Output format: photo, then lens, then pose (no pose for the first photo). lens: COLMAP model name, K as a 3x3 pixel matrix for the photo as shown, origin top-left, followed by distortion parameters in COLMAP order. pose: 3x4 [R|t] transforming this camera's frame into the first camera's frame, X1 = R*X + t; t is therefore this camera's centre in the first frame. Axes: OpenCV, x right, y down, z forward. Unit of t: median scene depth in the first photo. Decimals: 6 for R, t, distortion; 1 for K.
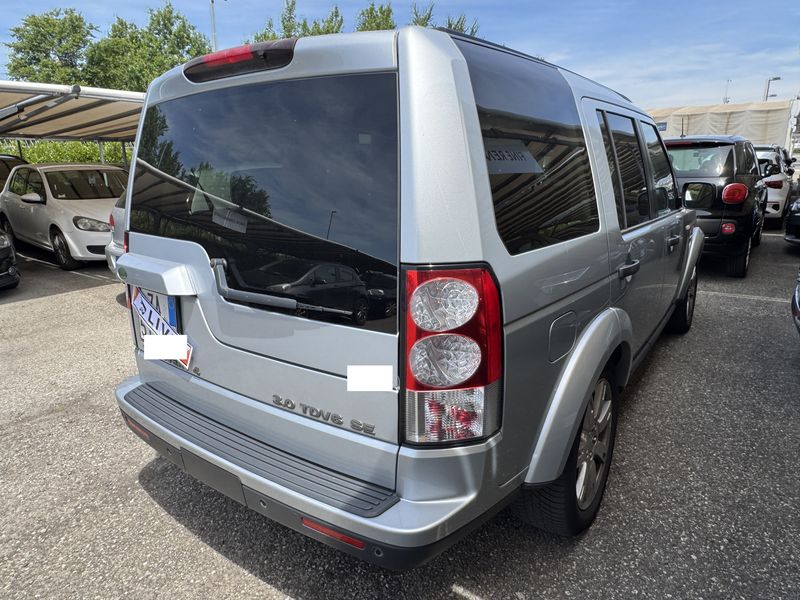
lens RADIAL K [[517.8, 0, 397.3], [0, 517.8, 298.3], [0, 0, 1]] dist [0.002566, 0.001286]
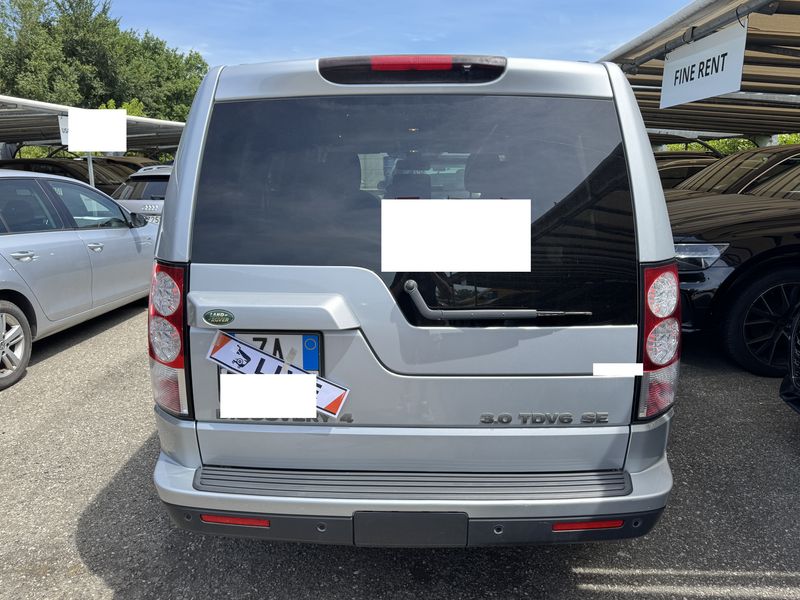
lens RADIAL K [[592.1, 0, 405.8], [0, 592.1, 297.9], [0, 0, 1]] dist [0.038276, -0.027827]
pose [[0.821427, -0.103223, 0.560894, -0.964927], [0.133376, 0.990981, -0.012957, -0.033474], [-0.554498, 0.085453, 0.827786, 0.152102]]
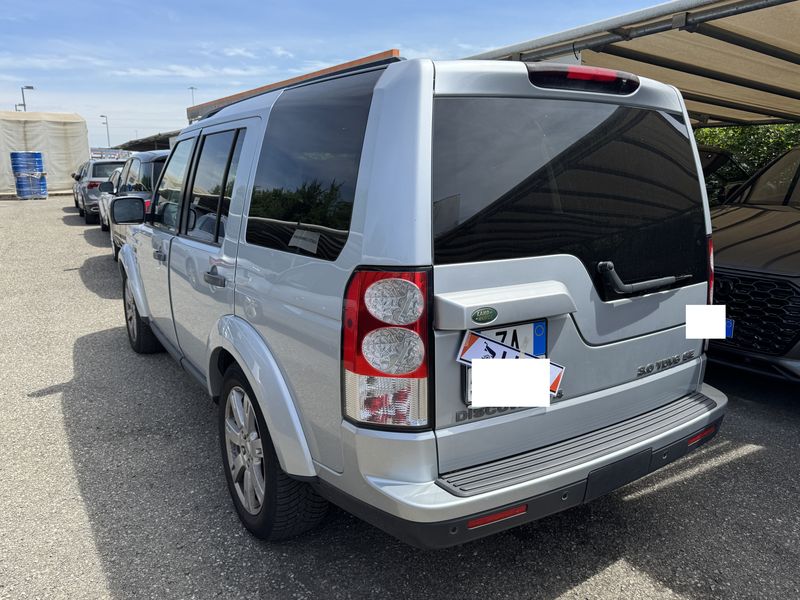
lens RADIAL K [[592.1, 0, 417.5], [0, 592.1, 297.3], [0, 0, 1]] dist [0.038276, -0.027827]
pose [[0.363407, -0.178453, 0.914380, -1.646142], [0.232282, 0.967843, 0.096569, -0.217632], [-0.902209, 0.177300, 0.393172, 0.906937]]
